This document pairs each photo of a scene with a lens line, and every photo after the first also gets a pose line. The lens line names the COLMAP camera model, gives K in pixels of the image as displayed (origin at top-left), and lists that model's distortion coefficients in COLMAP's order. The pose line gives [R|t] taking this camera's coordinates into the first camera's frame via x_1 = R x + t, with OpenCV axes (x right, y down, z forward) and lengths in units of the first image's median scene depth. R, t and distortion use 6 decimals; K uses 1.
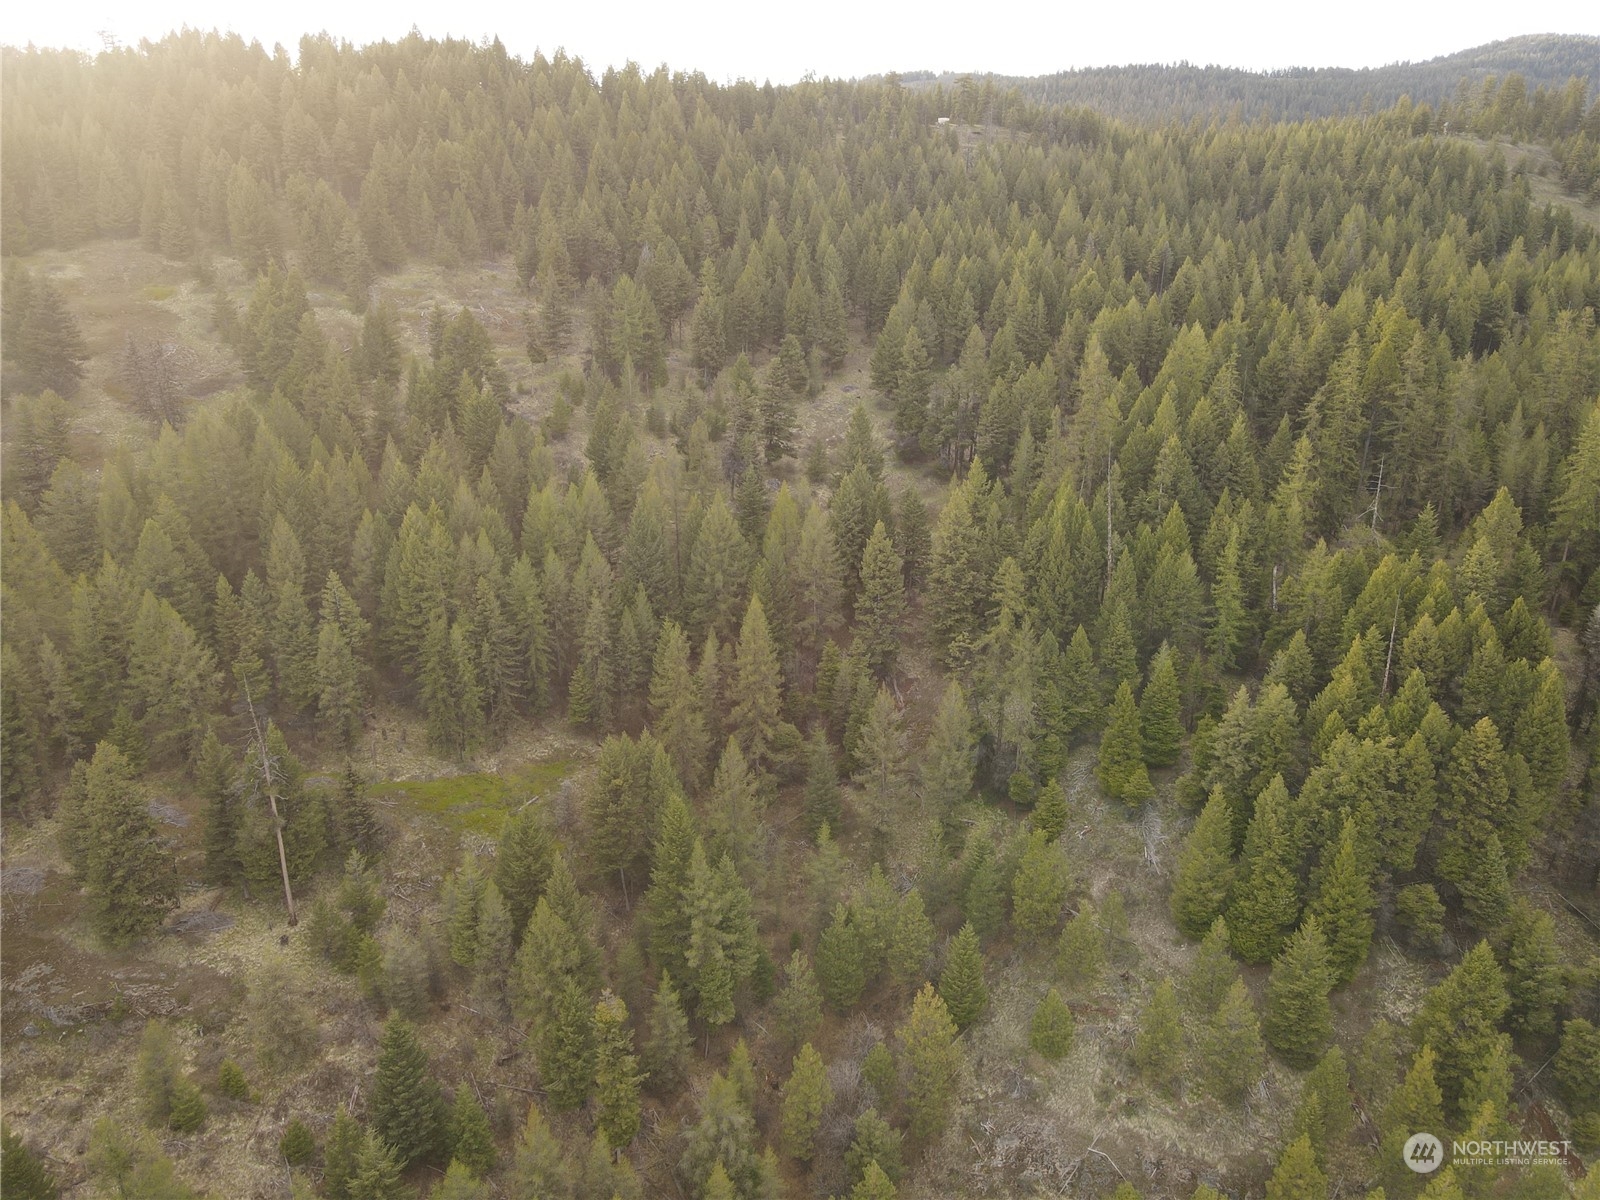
lens RADIAL K [[1173.0, 0, 802.9], [0, 1173.0, 590.1], [0, 0, 1]] dist [0.008415, 0.009359]
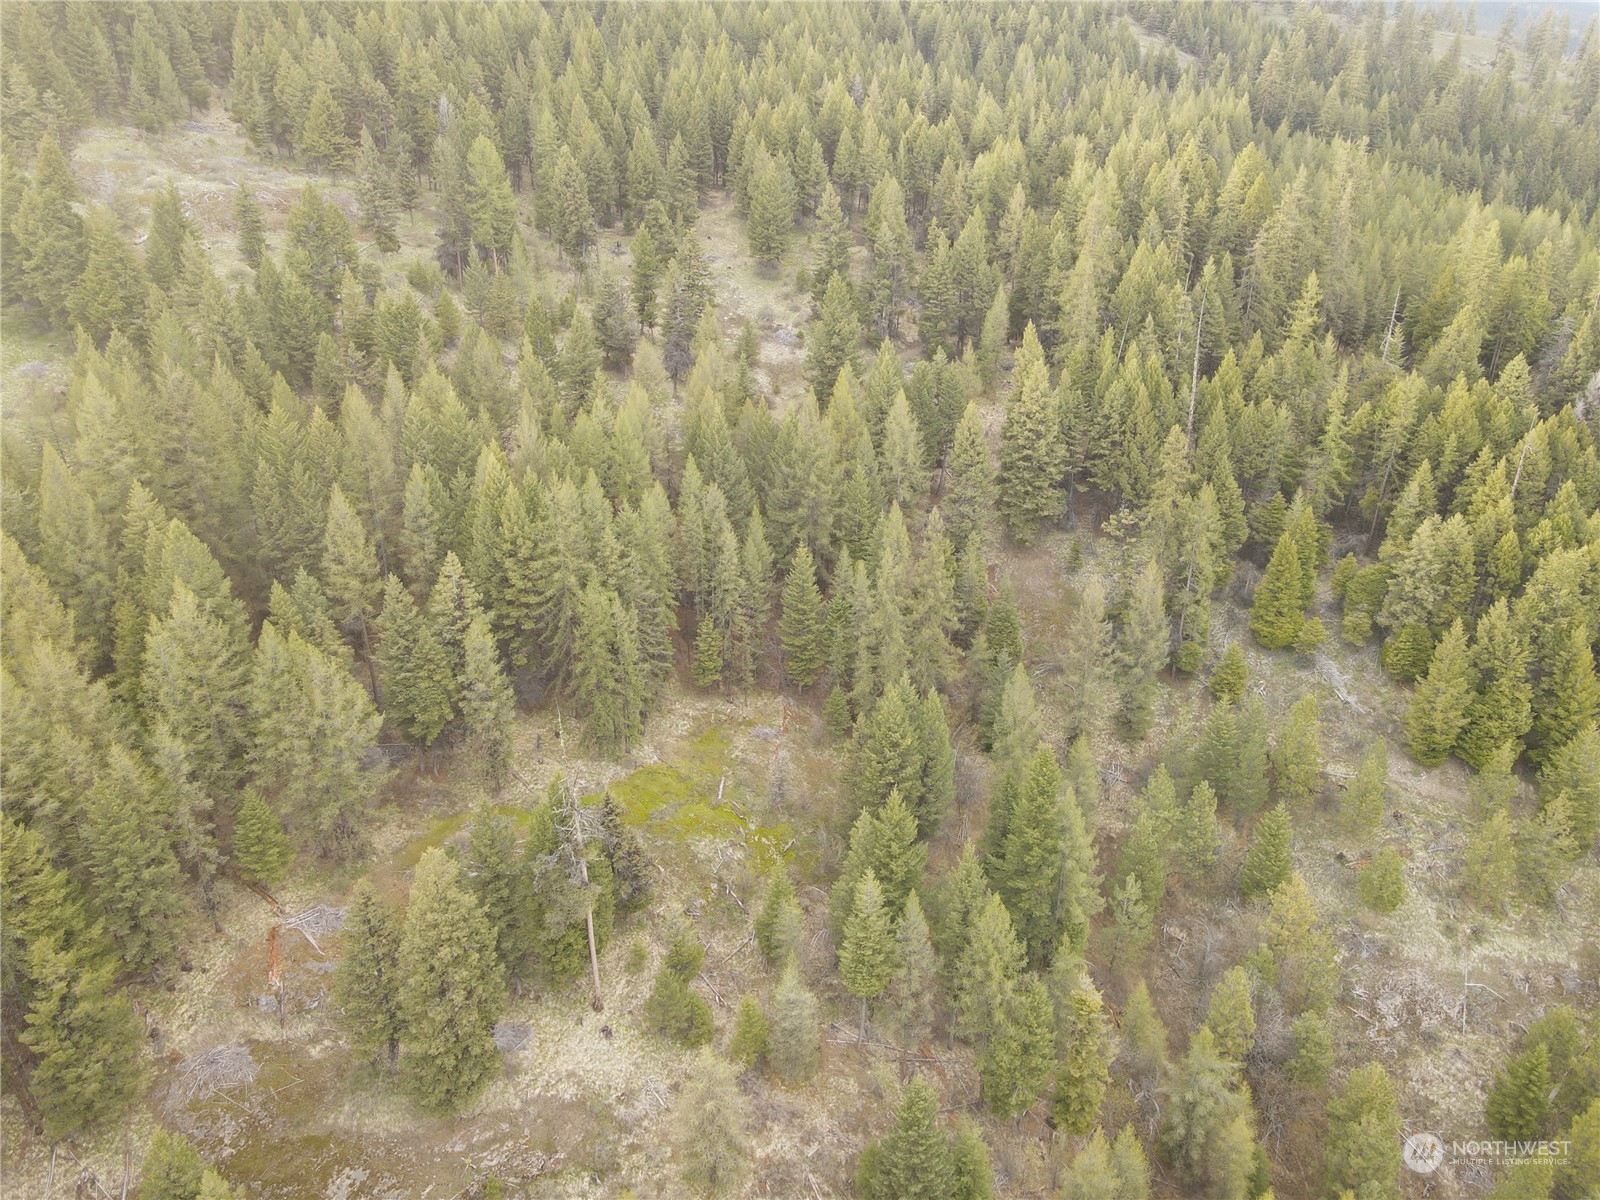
lens RADIAL K [[1173.0, 0, 794.3], [0, 1173.0, 596.3], [0, 0, 1]] dist [0.008415, 0.009359]
pose [[0.917676, -0.173689, 0.357356, -0.574670], [0.130508, 0.981256, 0.141790, -0.079874], [-0.375285, -0.083479, 0.923142, 0.274095]]
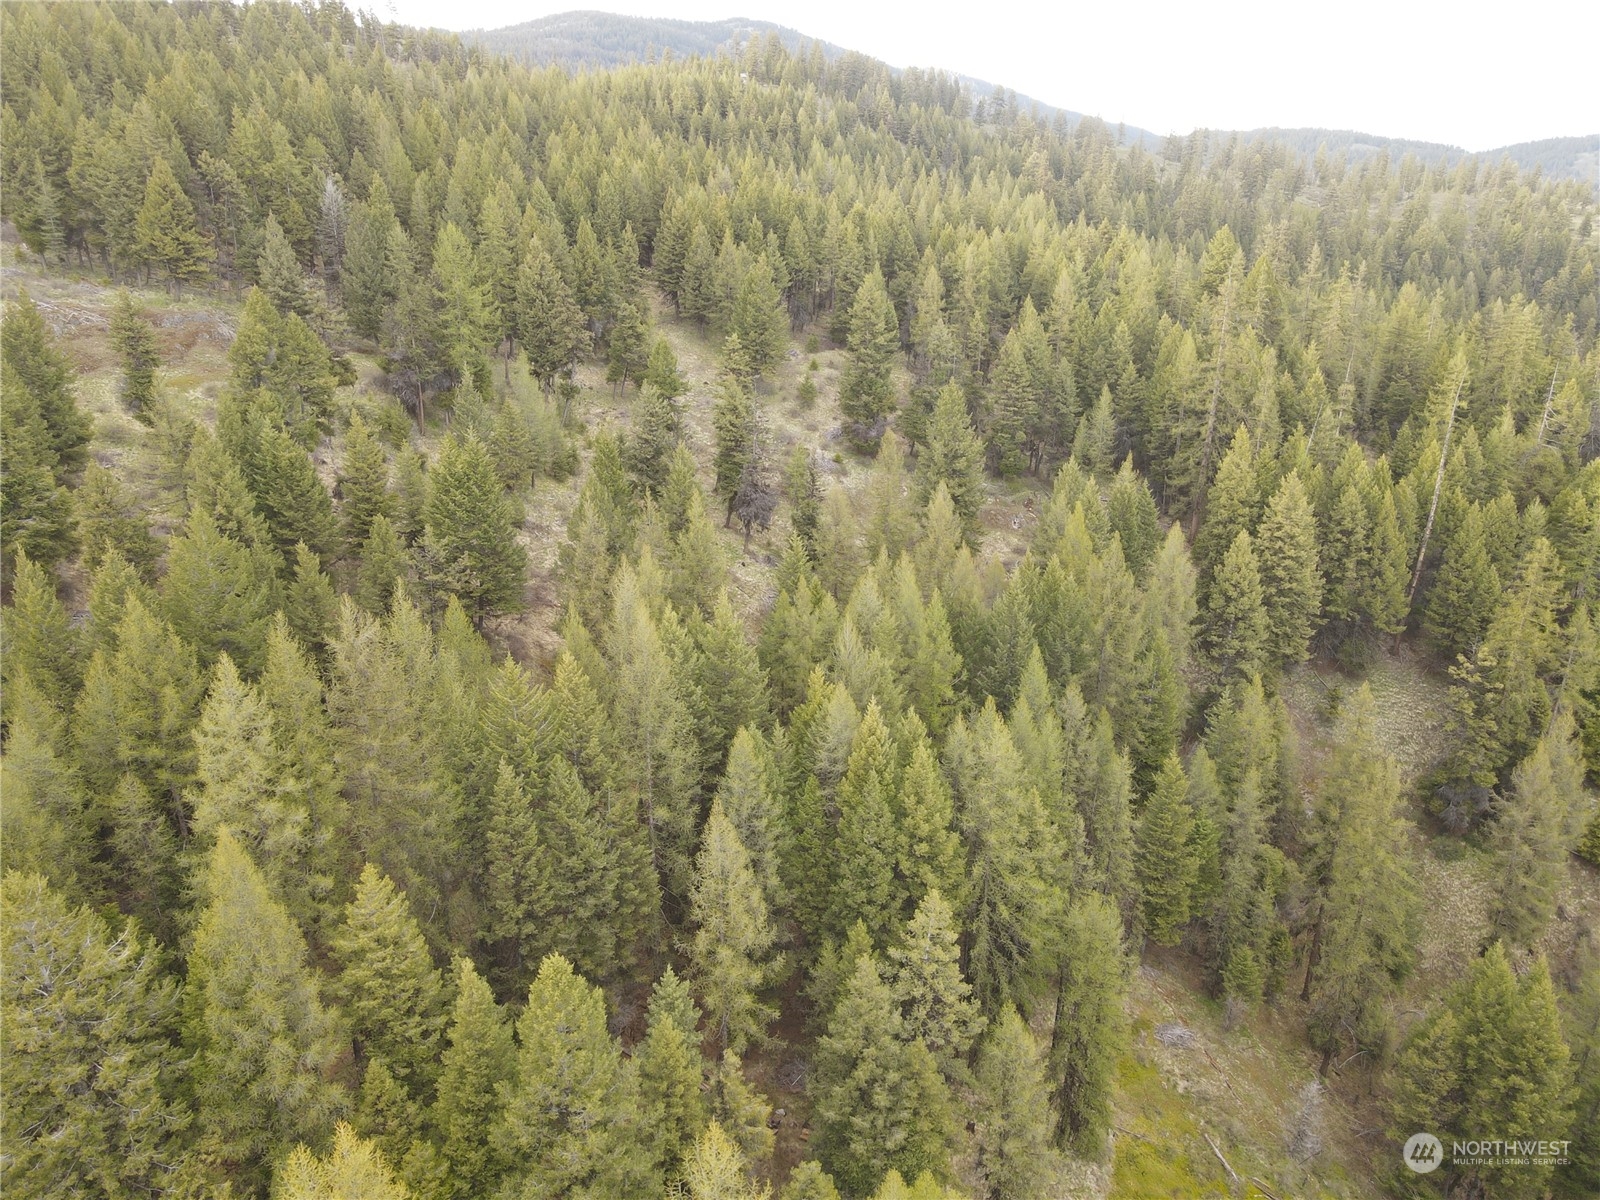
lens RADIAL K [[1173.0, 0, 796.5], [0, 1173.0, 597.9], [0, 0, 1]] dist [0.008415, 0.009359]
pose [[0.759083, -0.232255, 0.608154, -0.819161], [0.211414, 0.971507, 0.107138, -0.213976], [-0.615709, 0.047246, 0.786556, 0.845797]]
